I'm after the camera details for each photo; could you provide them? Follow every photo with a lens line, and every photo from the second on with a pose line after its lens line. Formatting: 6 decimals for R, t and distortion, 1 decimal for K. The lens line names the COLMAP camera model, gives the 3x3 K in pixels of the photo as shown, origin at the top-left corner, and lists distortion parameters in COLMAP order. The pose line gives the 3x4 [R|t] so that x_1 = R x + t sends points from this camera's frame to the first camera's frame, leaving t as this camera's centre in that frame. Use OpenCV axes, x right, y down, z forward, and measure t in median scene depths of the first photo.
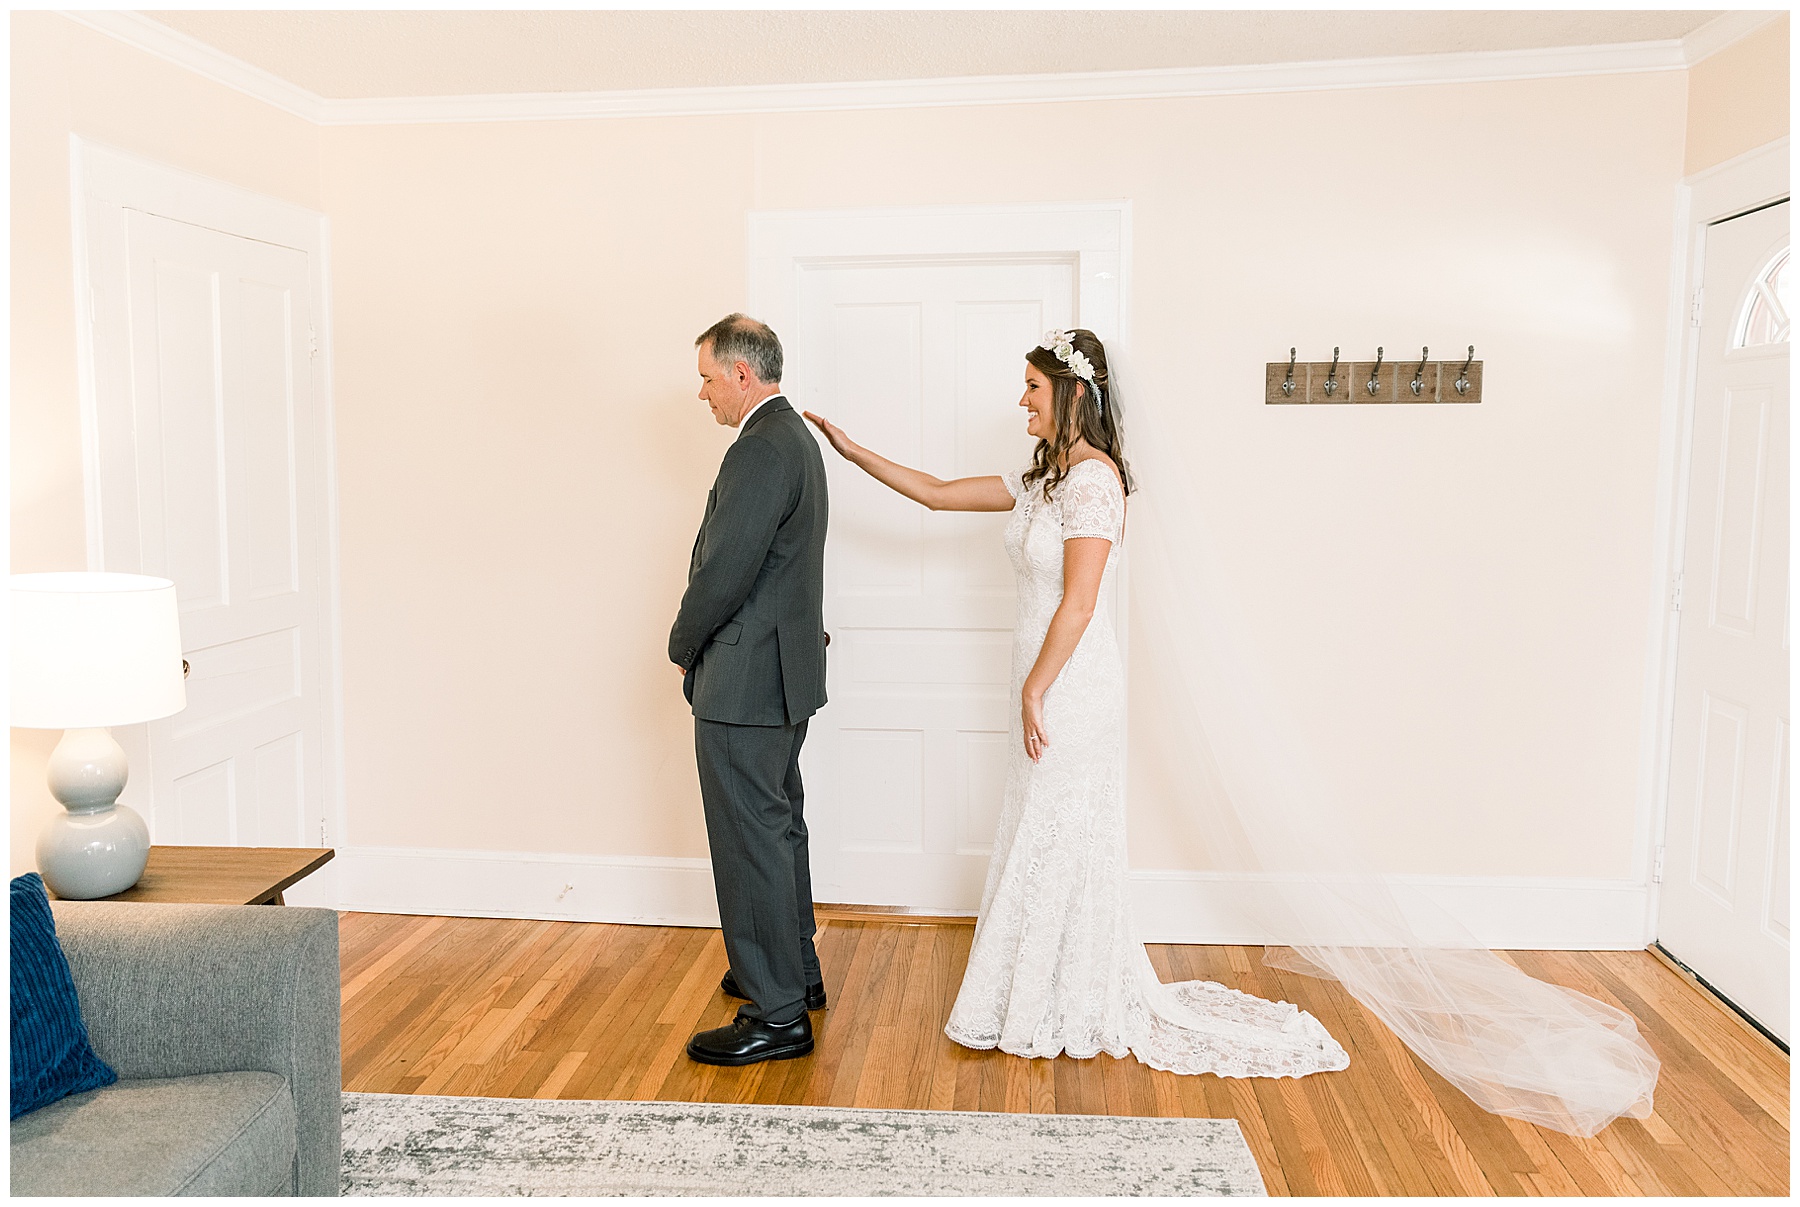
lens RADIAL K [[1322.7, 0, 900.0], [0, 1322.7, 603.5], [0, 0, 1]] dist [0.000074, 0.009521]
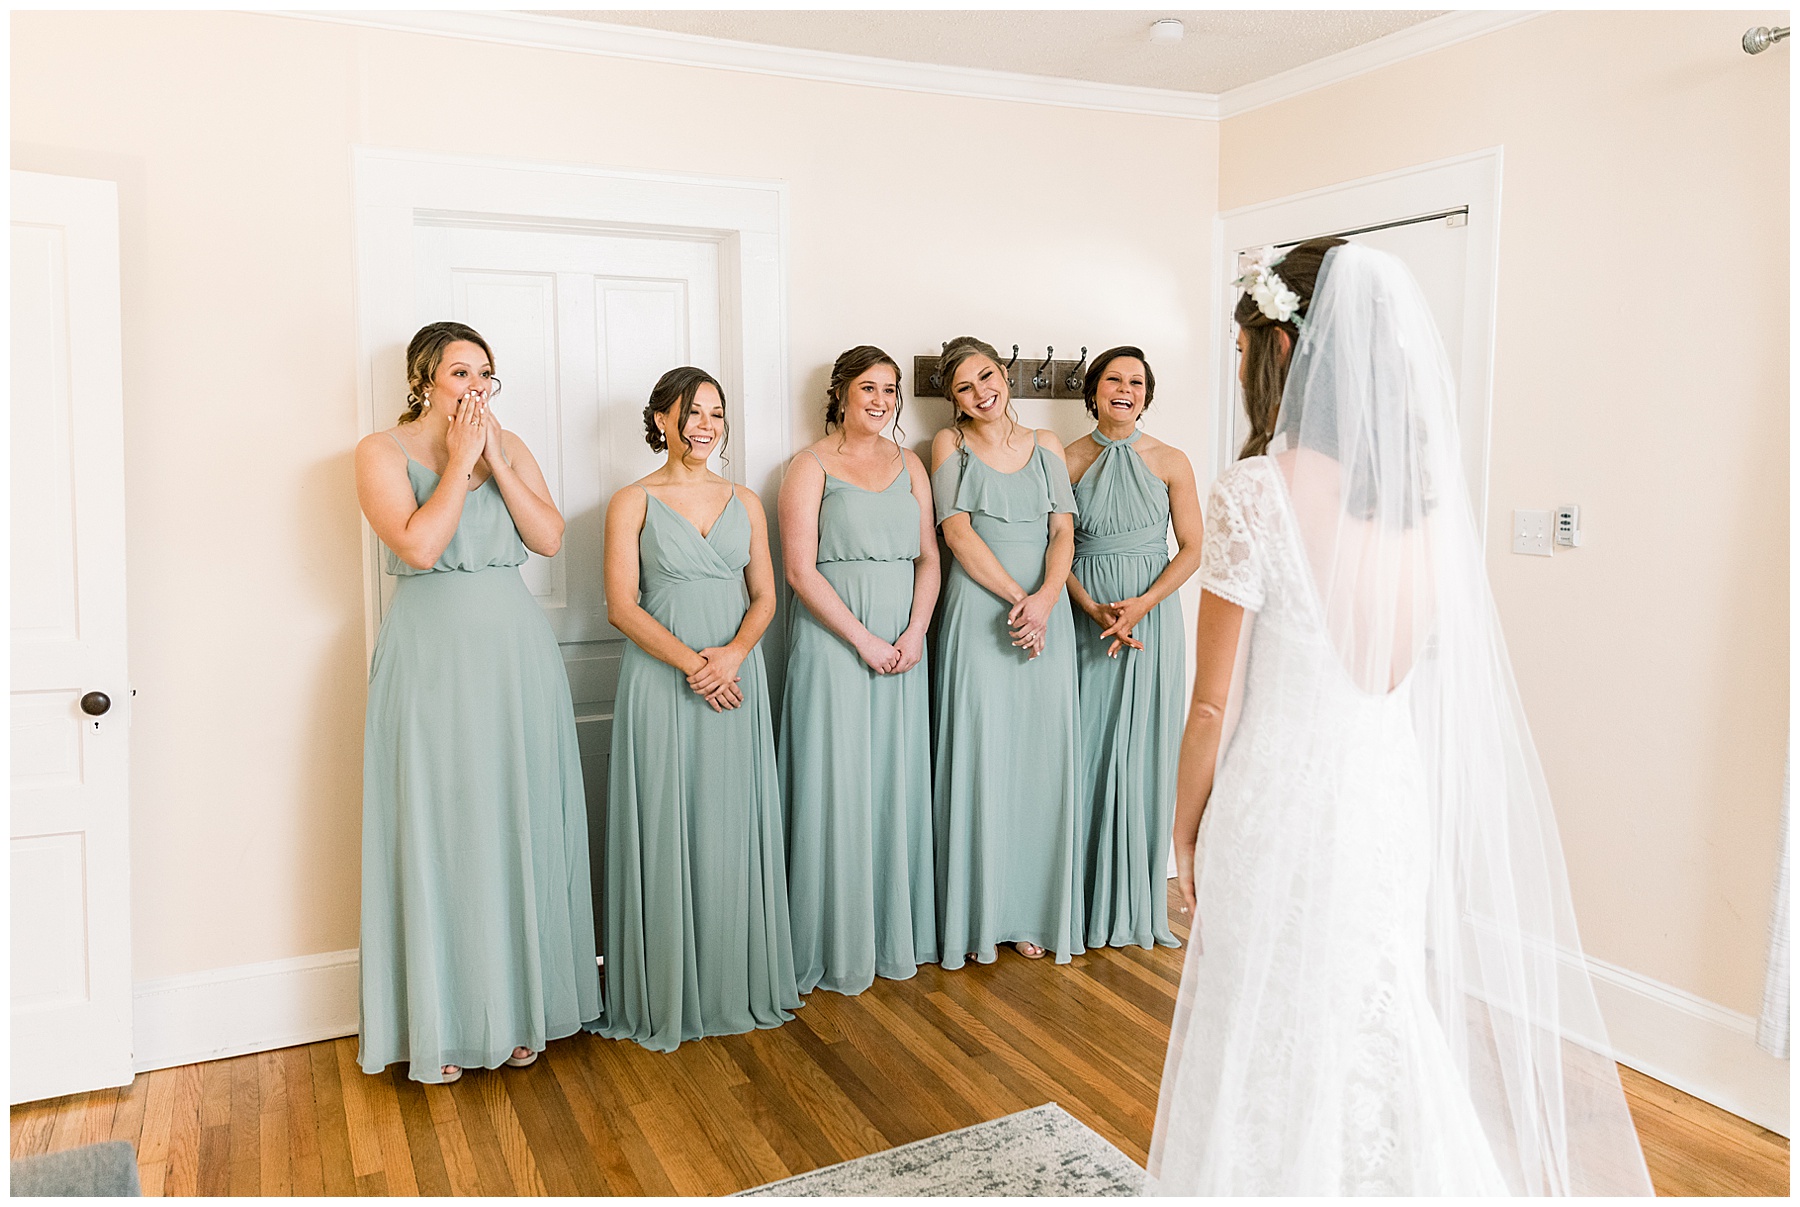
lens RADIAL K [[1306.4, 0, 900.0], [0, 1306.4, 603.5], [0, 0, 1]] dist [0.005073, 0.003870]
pose [[0.851018, -0.061913, 0.521474, -0.267791], [0.058876, 0.998014, 0.022408, -0.016834], [-0.521826, 0.011633, 0.852973, 0.155648]]
